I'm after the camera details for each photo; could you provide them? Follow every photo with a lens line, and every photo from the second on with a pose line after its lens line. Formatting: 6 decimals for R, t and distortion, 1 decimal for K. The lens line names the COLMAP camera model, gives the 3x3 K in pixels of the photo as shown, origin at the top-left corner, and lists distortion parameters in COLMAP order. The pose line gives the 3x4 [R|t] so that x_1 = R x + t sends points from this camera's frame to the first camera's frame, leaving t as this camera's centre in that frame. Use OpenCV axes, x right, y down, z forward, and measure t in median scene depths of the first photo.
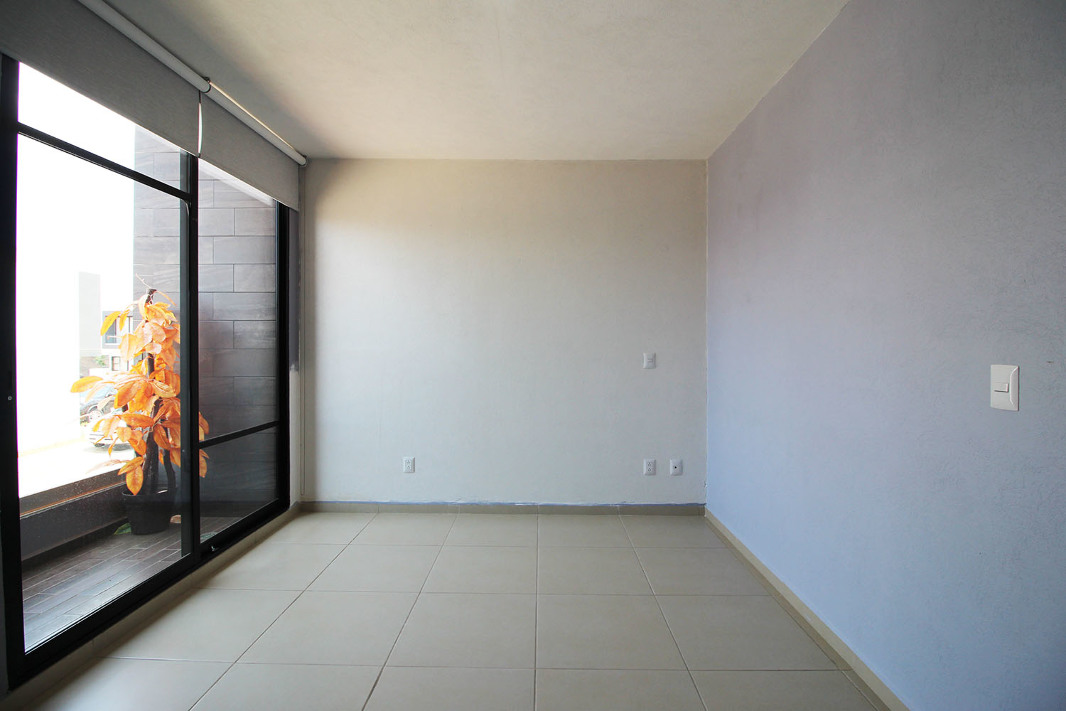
lens RADIAL K [[497.9, 0, 532.6], [0, 497.9, 344.3], [0, 0, 1]] dist [0.005116, -0.014881]
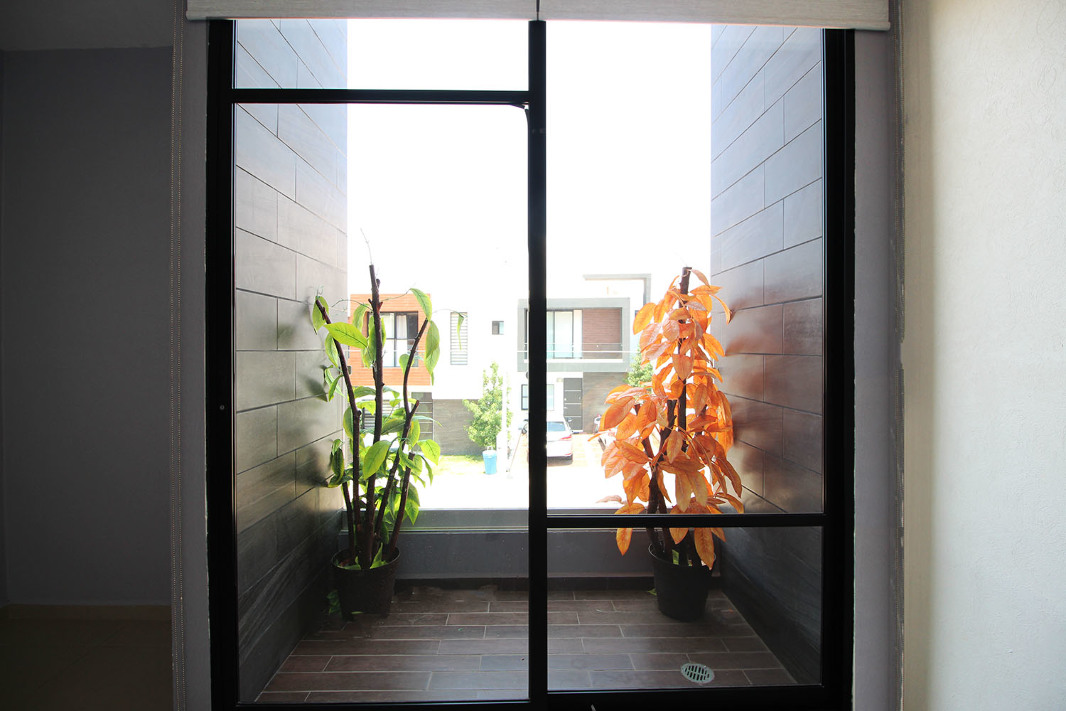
lens RADIAL K [[497.9, 0, 532.6], [0, 497.9, 344.3], [0, 0, 1]] dist [0.005116, -0.014881]
pose [[0.050105, 0.000798, -0.998744, -0.093911], [-0.002364, 0.999997, 0.000680, -0.002474], [0.998741, 0.002327, 0.050107, 0.901395]]
